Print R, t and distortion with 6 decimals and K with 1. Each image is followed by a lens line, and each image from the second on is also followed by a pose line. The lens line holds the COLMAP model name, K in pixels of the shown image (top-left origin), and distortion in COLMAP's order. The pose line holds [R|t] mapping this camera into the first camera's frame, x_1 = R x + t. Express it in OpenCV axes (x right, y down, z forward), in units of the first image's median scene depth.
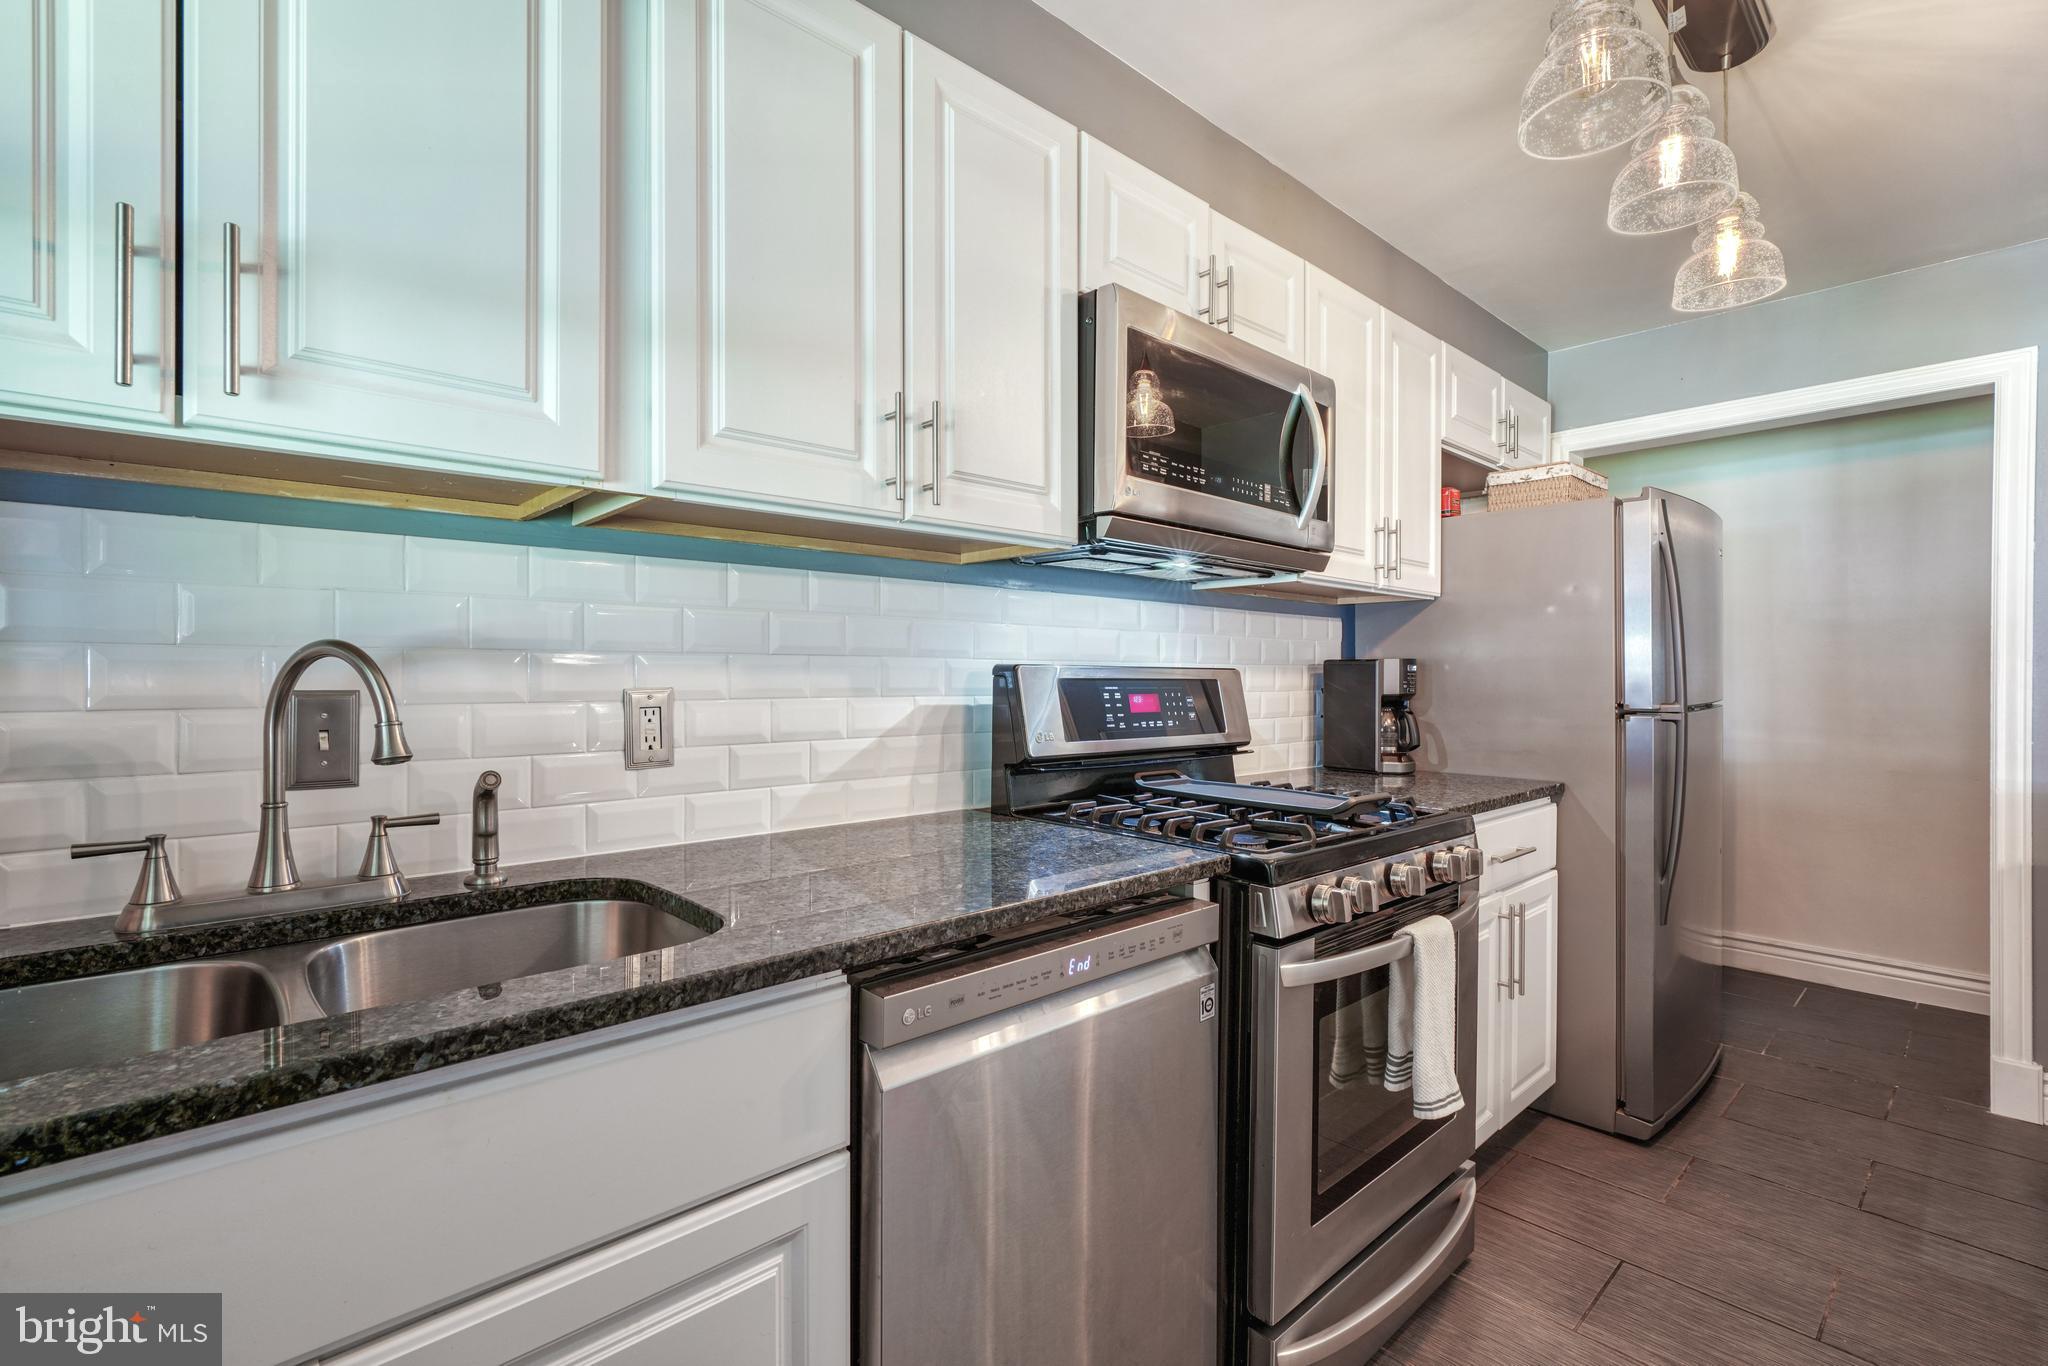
lens RADIAL K [[935.4, 0, 1008.2], [0, 935.4, 672.2], [0, 0, 1]] dist [-0.010390, 0.004206]
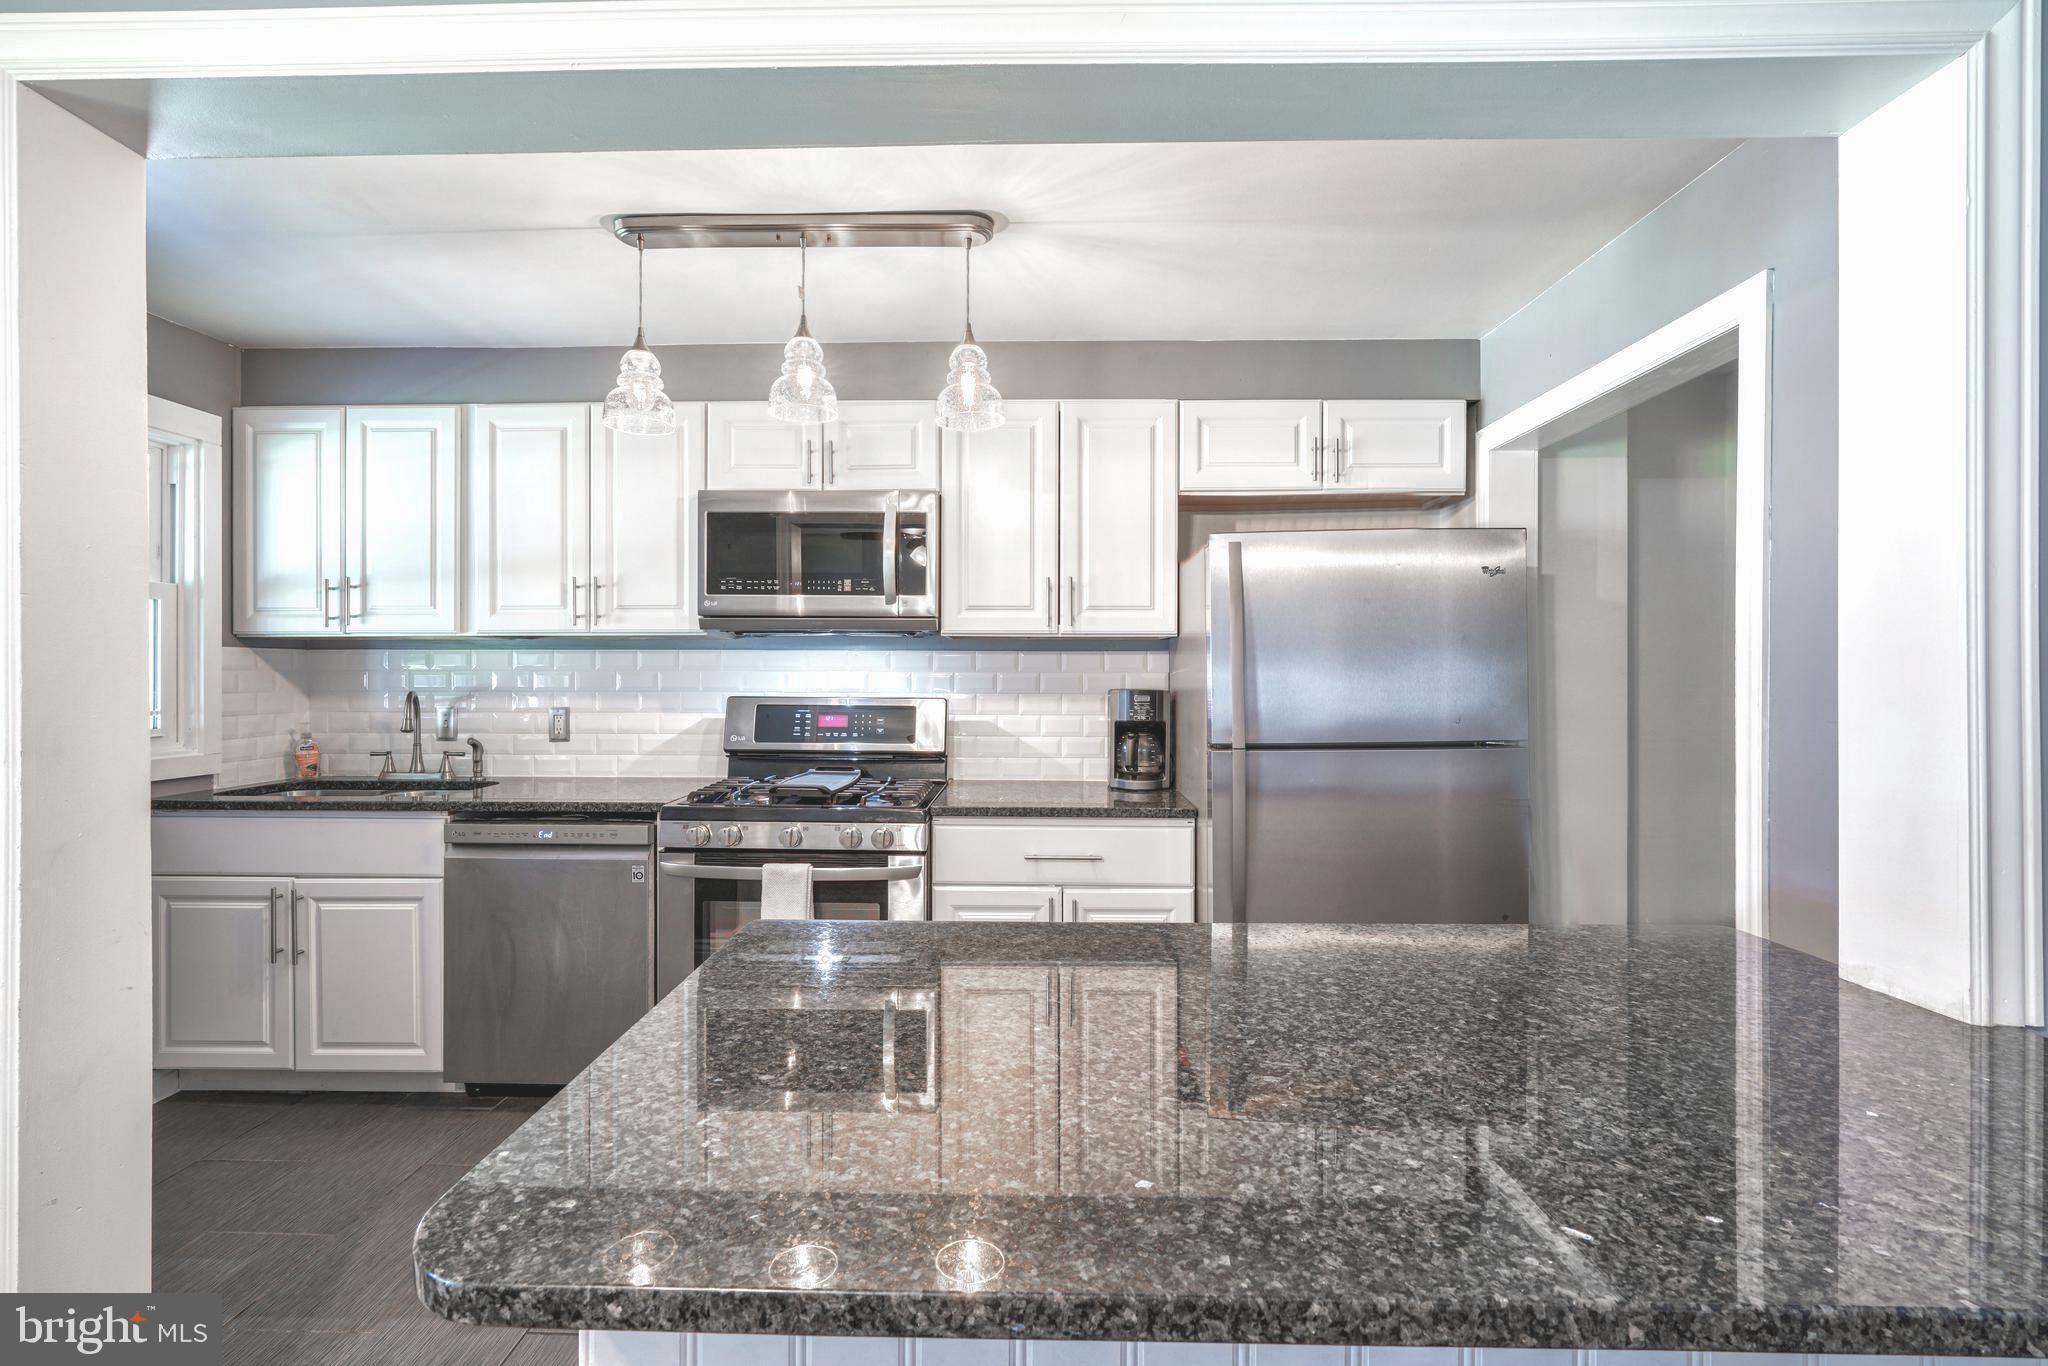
lens RADIAL K [[935.4, 0, 1013.8], [0, 935.4, 674.0], [0, 0, 1]] dist [-0.010390, 0.004206]
pose [[0.718779, -0.000388, -0.695238, 1.631553], [0.001658, 0.999998, 0.001156, -0.052494], [0.695236, -0.001984, 0.718779, 0.101428]]
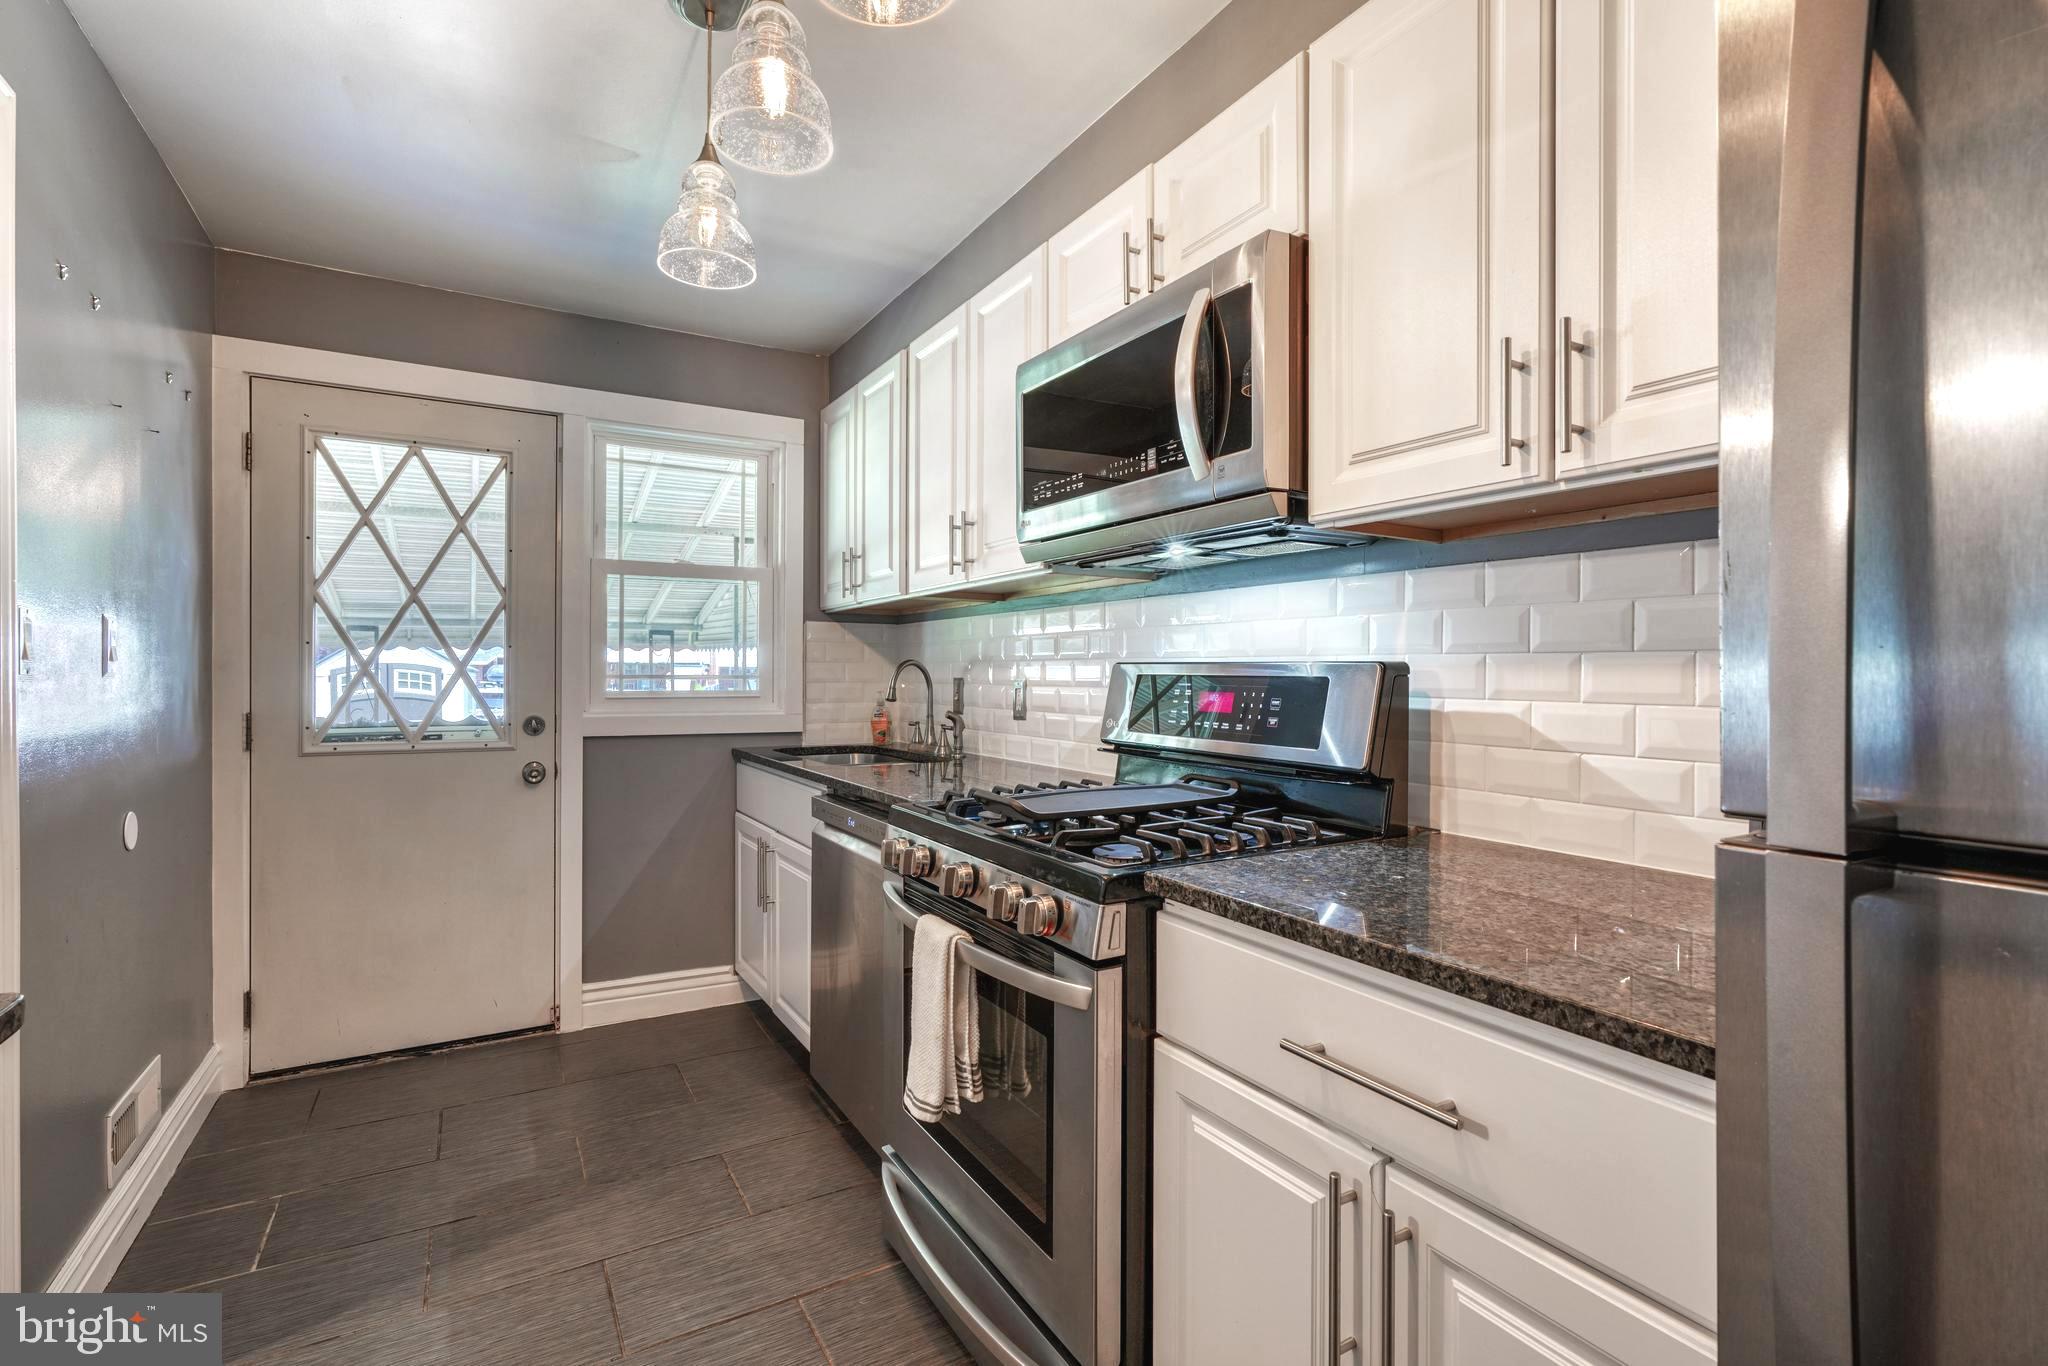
lens RADIAL K [[935.4, 0, 1008.8], [0, 935.4, 678.0], [0, 0, 1]] dist [-0.010390, 0.004206]
pose [[-0.217074, 0.003610, -0.976149, 1.224209], [-0.000624, 0.999992, 0.003837, 0.006894], [0.976155, 0.001442, -0.217070, 1.130075]]
